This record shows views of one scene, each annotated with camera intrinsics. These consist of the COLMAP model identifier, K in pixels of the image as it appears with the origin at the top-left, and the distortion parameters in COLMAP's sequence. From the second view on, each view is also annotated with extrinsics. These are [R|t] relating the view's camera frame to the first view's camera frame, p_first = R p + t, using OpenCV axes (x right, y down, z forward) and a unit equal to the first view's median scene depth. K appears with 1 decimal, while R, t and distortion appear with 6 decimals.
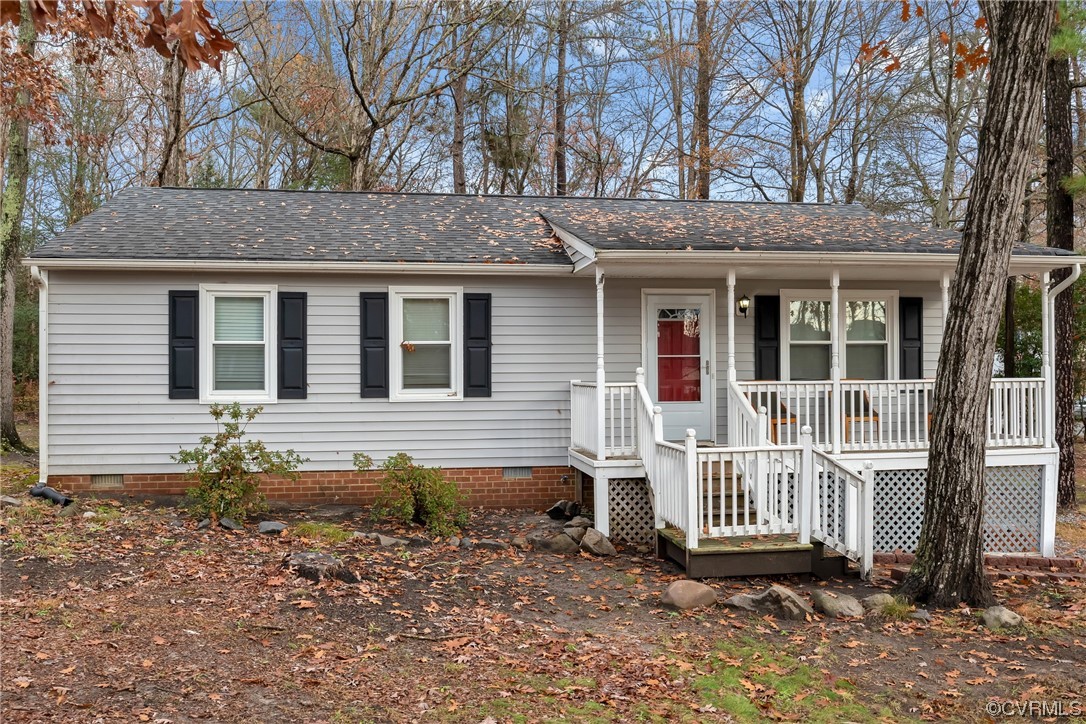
lens RADIAL K [[902.0, 0, 541.9], [0, 902.0, 362.2], [0, 0, 1]] dist [-0.012695, -0.013656]
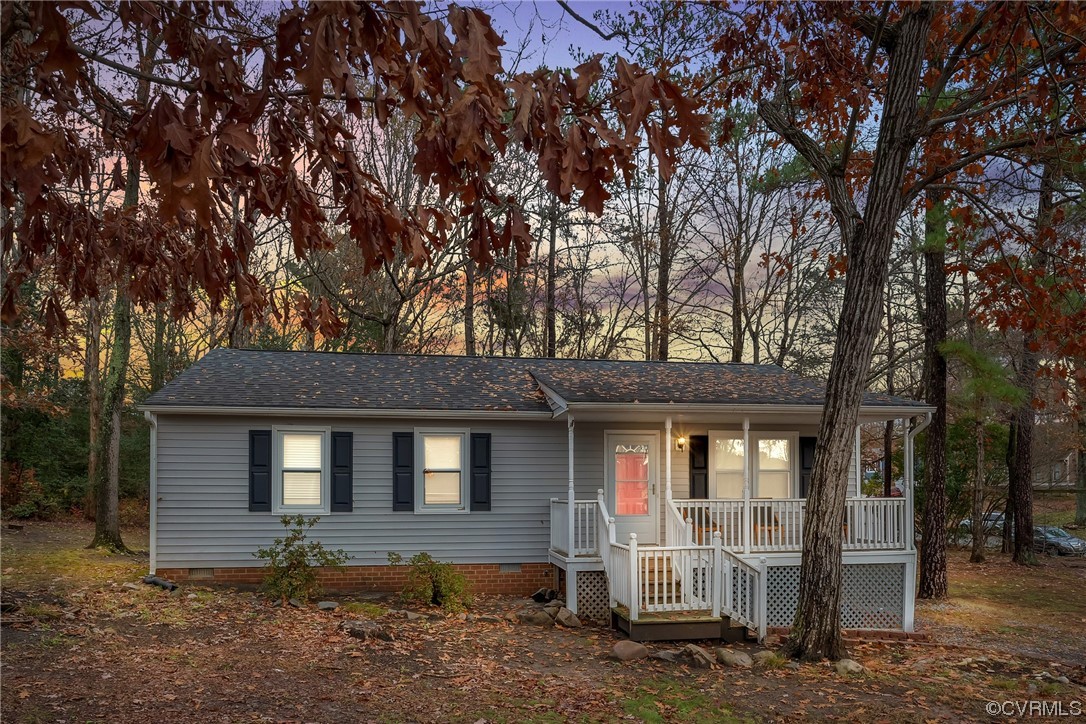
lens RADIAL K [[745.1, 0, 544.8], [0, 745.1, 483.6], [0, 0, 1]] dist [0.002455, 0.001129]
pose [[0.999961, 0.003427, 0.008153, 0.016712], [-0.003414, 0.999993, -0.001602, -0.000113], [-0.008159, 0.001574, 0.999965, -0.119897]]
